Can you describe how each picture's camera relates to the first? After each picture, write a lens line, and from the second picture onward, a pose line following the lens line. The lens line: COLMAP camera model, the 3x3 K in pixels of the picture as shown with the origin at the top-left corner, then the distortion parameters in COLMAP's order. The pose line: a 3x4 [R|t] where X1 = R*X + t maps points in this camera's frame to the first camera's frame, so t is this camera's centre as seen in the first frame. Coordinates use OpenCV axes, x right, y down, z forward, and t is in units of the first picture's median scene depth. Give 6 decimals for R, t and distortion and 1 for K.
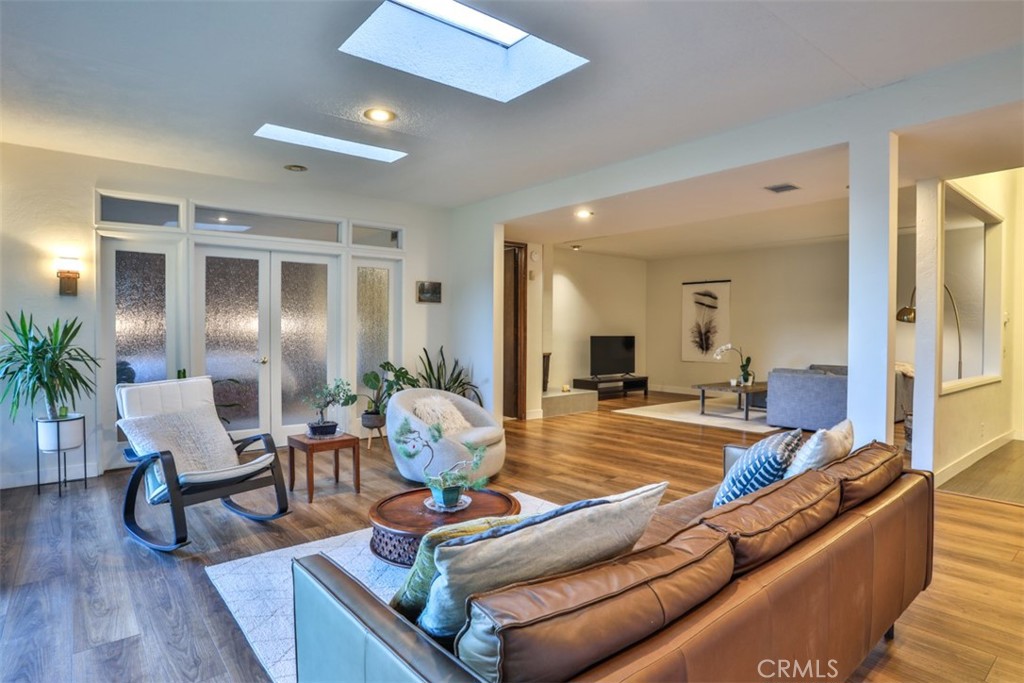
lens RADIAL K [[562.0, 0, 512.0], [0, 562.0, 341.5], [0, 0, 1]] dist [-0.075766, 0.035687]
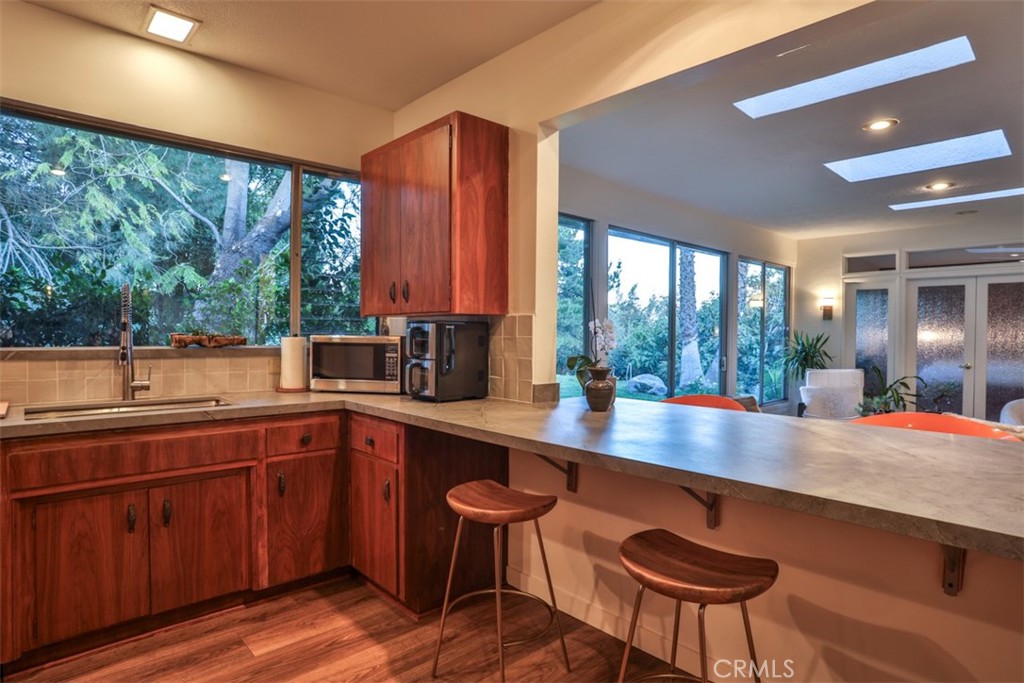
lens RADIAL K [[562.0, 0, 512.0], [0, 562.0, 341.5], [0, 0, 1]] dist [-0.075766, 0.035687]
pose [[0.064490, 0.005822, -0.997901, 0.643536], [-0.027290, 0.999619, 0.004068, 0.002119], [0.997545, 0.026970, 0.064625, -0.083109]]
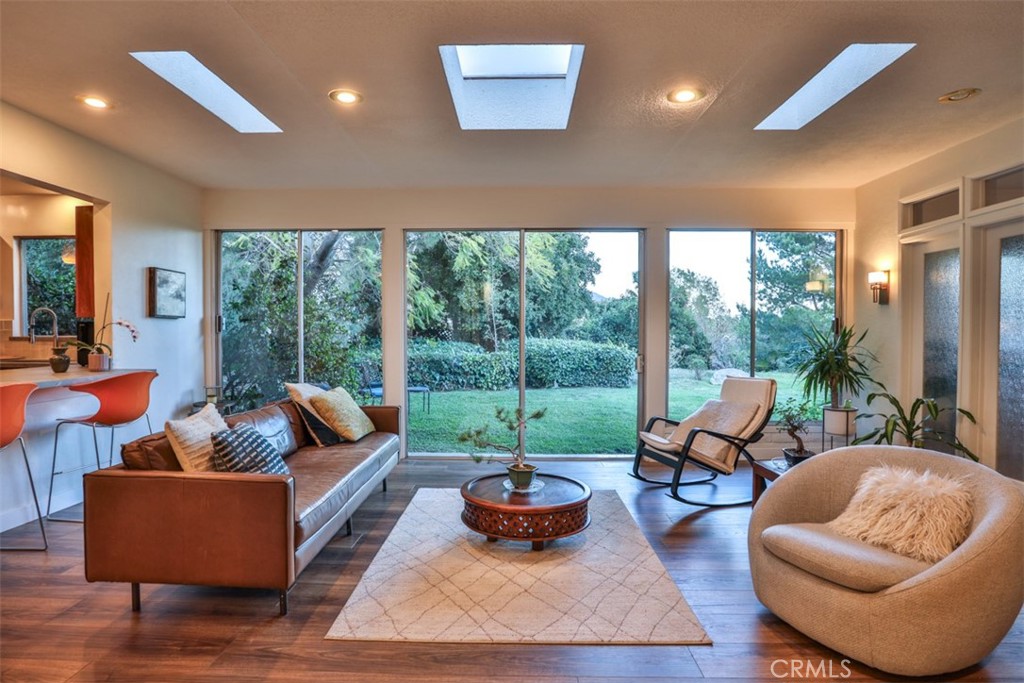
lens RADIAL K [[525.6, 0, 512.0], [0, 525.6, 341.5], [0, 0, 1]] dist [-0.036396, 0.000520]
pose [[-0.646451, 0.012735, -0.762849, 0.358853], [-0.021355, 0.999167, 0.034776, -0.021225], [0.762656, 0.038771, -0.645641, 0.826896]]
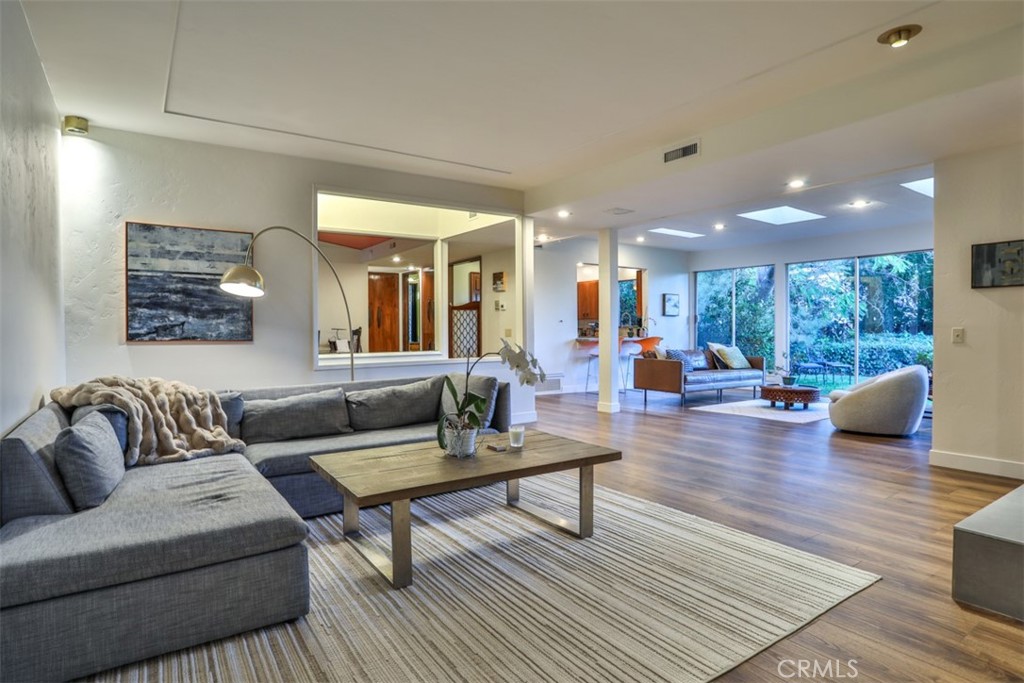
lens RADIAL K [[548.8, 0, 512.0], [0, 548.8, 341.5], [0, 0, 1]] dist [0.000239, 0.000008]
pose [[-0.997146, -0.001558, 0.075485, 0.484904], [0.001561, 0.999148, 0.041243, -0.010306], [-0.075485, 0.041243, -0.996294, 1.773291]]
